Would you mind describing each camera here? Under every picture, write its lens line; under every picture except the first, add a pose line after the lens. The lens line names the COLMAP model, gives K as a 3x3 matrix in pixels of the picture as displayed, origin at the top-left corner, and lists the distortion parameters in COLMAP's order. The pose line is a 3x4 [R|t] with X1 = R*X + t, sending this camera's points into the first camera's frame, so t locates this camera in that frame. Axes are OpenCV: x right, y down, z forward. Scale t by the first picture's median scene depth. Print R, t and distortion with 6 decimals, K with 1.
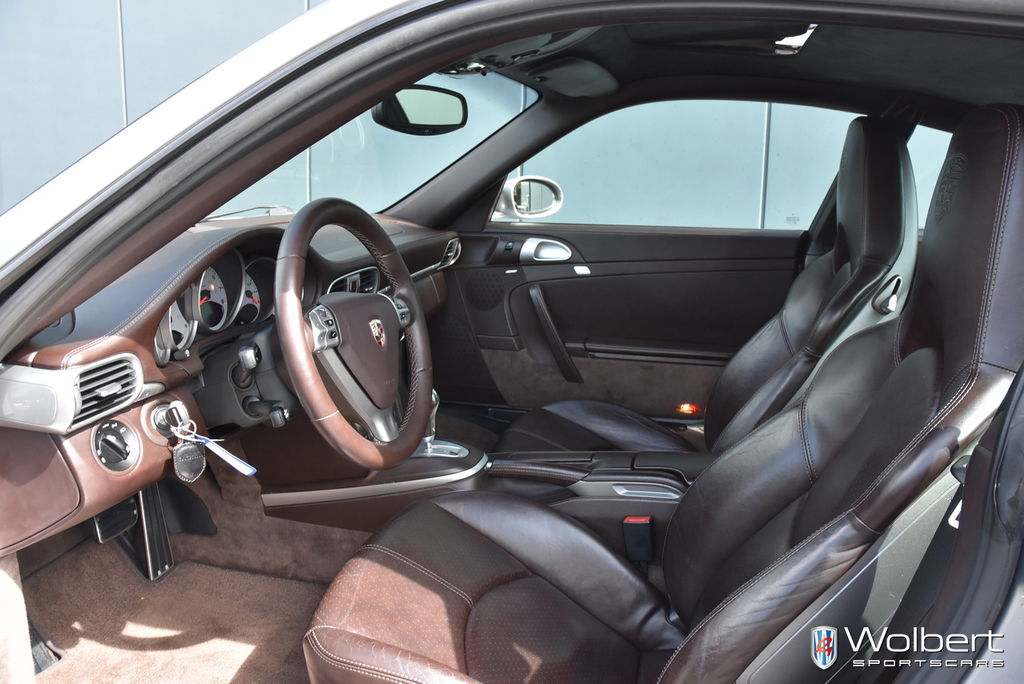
lens RADIAL K [[802.5, 0, 513.0], [0, 802.5, 338.2], [0, 0, 1]] dist [-0.011357, -0.000132]
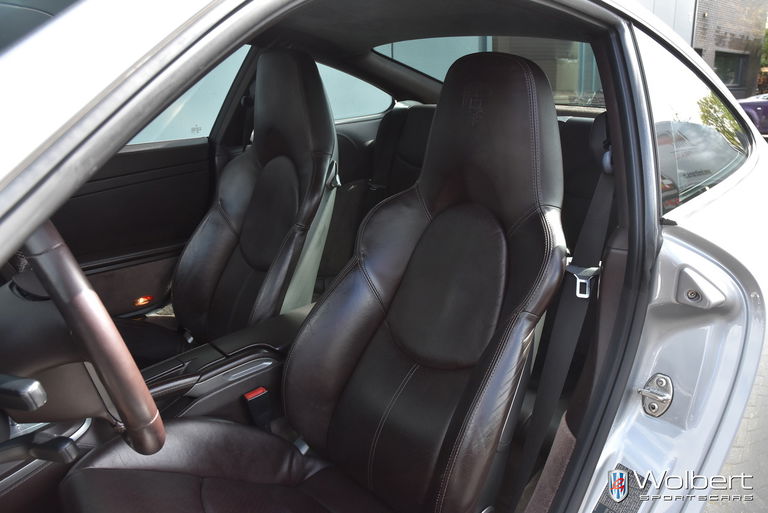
lens RADIAL K [[601.9, 0, 384.4], [0, 601.9, 259.9], [0, 0, 1]] dist [-0.011357, -0.000132]
pose [[0.566689, -0.245919, 0.786376, -0.324113], [0.182488, 0.968177, 0.171265, -0.069820], [-0.803469, 0.046450, 0.593532, 0.257922]]
